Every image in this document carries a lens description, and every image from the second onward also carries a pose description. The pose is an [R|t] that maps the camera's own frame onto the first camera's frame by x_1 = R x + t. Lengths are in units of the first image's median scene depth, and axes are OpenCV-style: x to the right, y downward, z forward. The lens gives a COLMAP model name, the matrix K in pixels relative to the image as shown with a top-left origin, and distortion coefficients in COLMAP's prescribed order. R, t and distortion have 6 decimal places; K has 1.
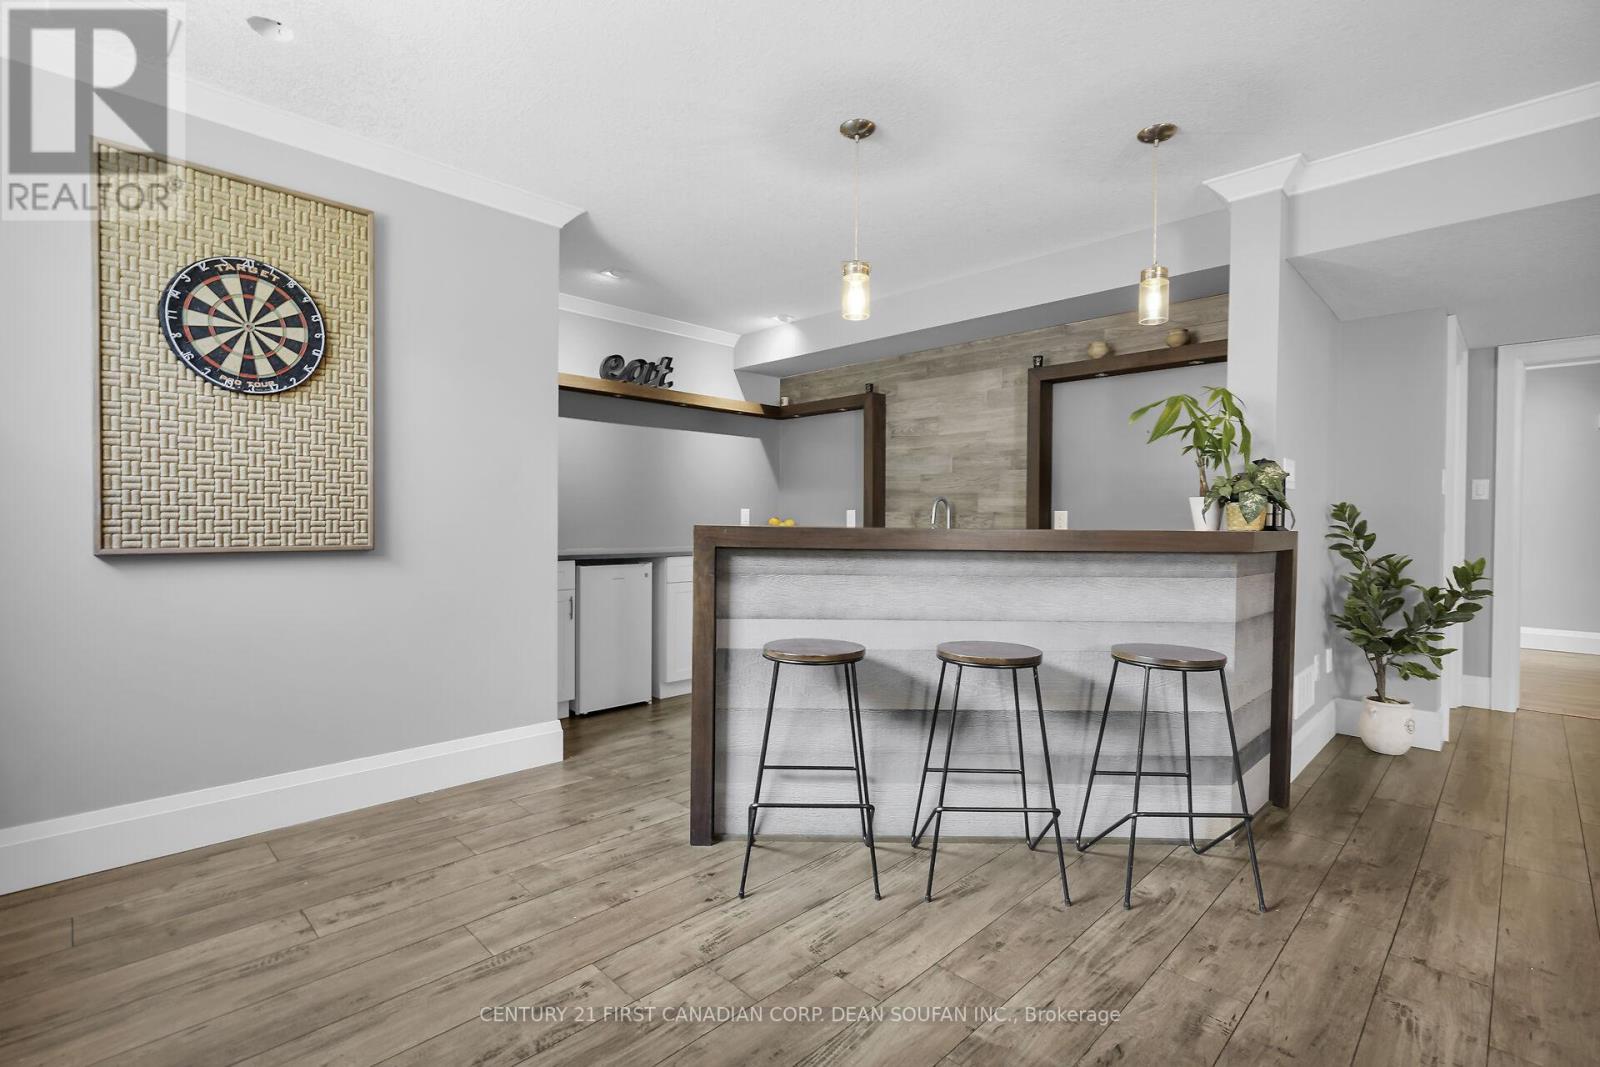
lens RADIAL K [[737.2, 0, 798.3], [0, 737.2, 548.4], [0, 0, 1]] dist [0.001020, -0.000190]
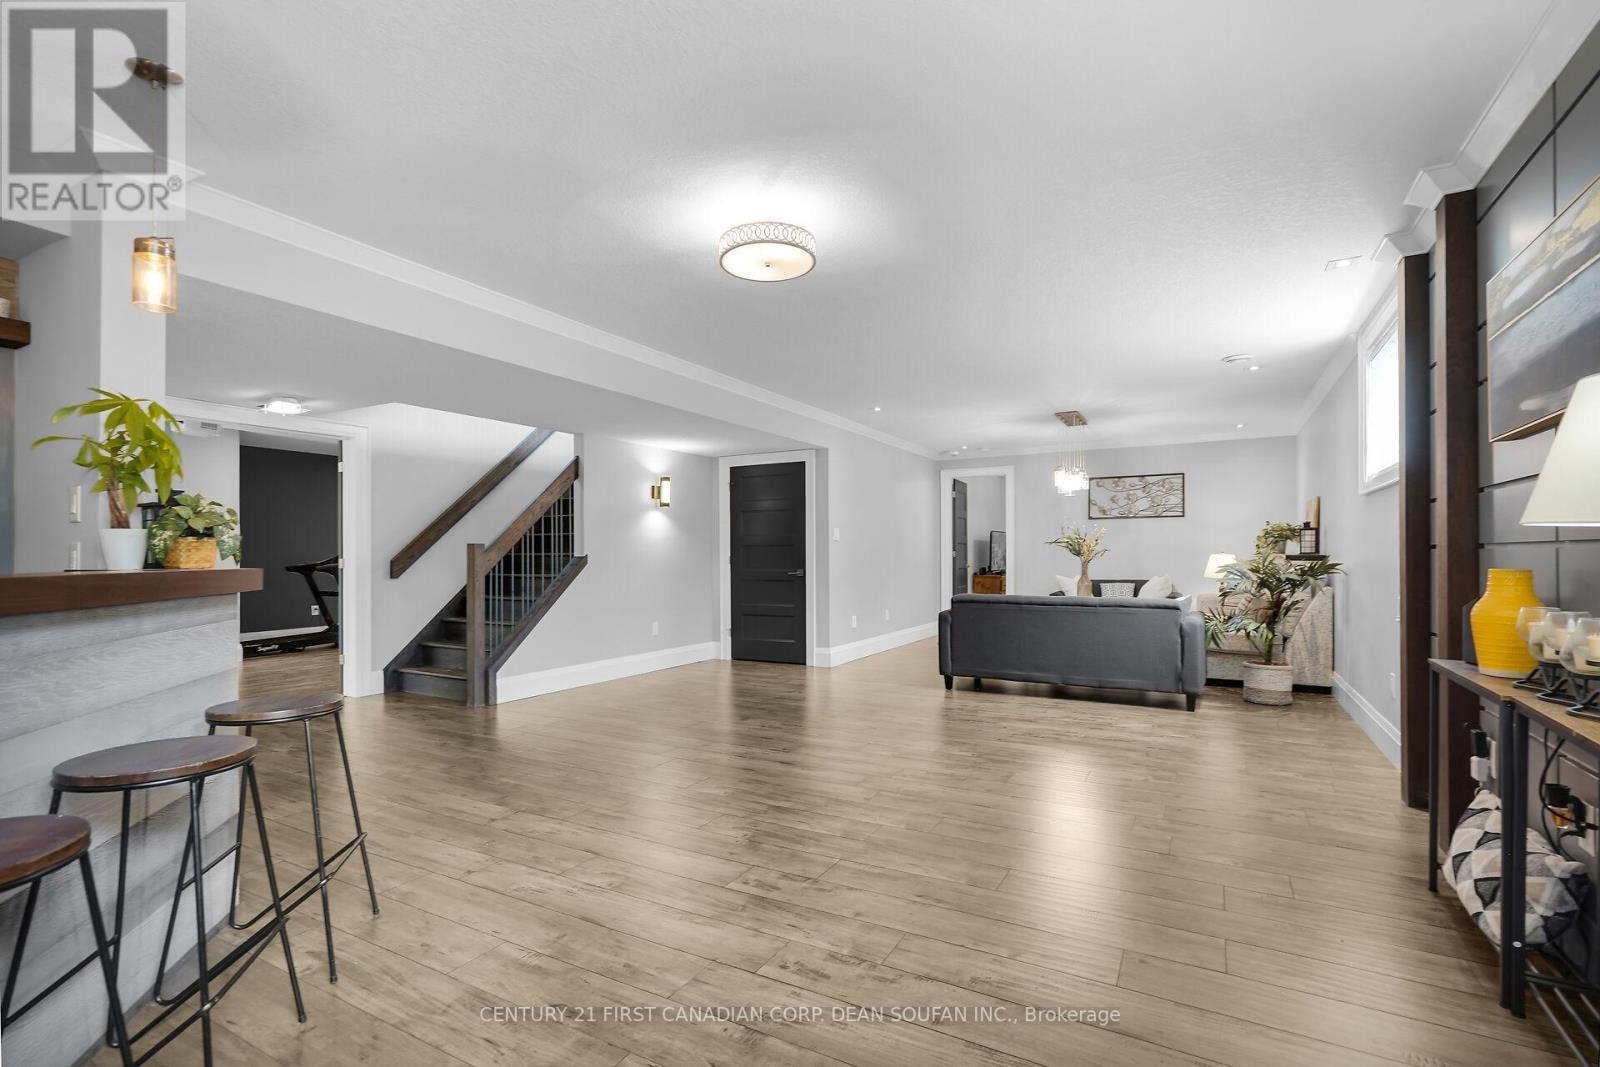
lens RADIAL K [[752.9, 0, 797.9], [0, 752.9, 553.9], [0, 0, 1]] dist [0.000808, 0.000070]
pose [[-0.275581, -0.010252, 0.961223, -0.266137], [0.043089, 0.998806, 0.023006, -0.017210], [-0.960312, 0.047758, -0.274811, 0.298826]]
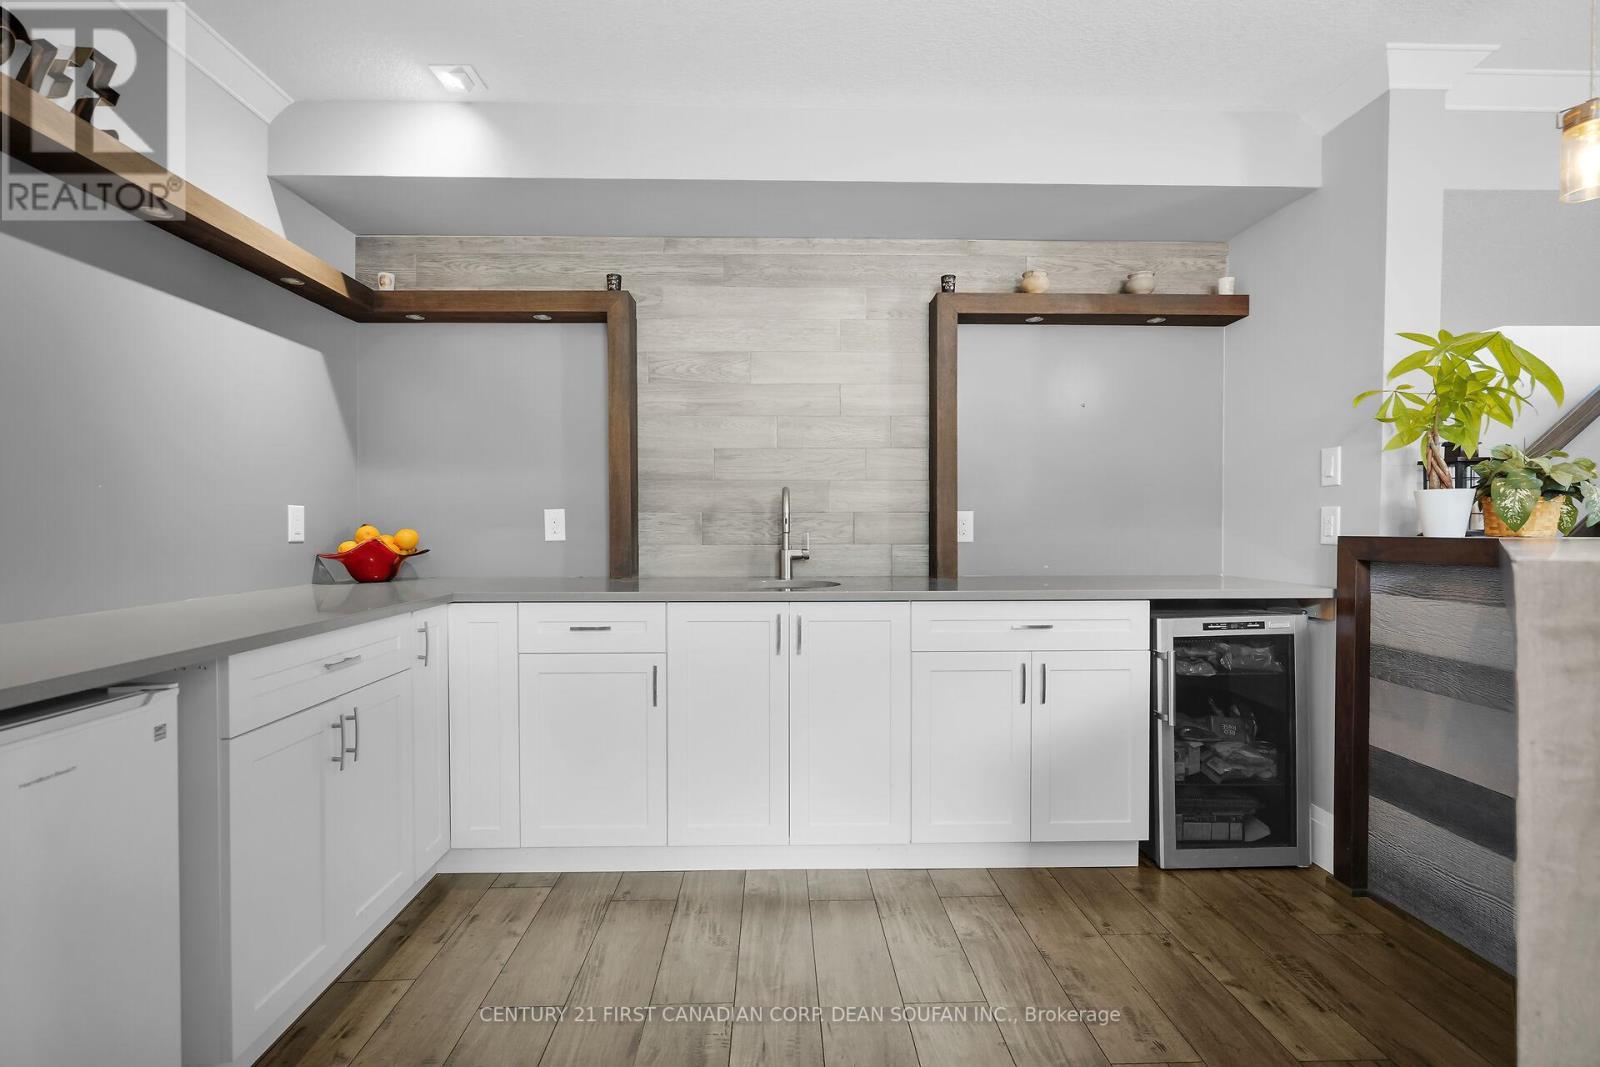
lens RADIAL K [[737.2, 0, 798.3], [0, 737.2, 548.4], [0, 0, 1]] dist [0.001020, -0.000190]
pose [[0.680715, -0.037555, 0.731585, -0.224219], [0.038581, 0.999137, 0.015391, -0.027915], [-0.731532, 0.017748, 0.681576, 0.563336]]
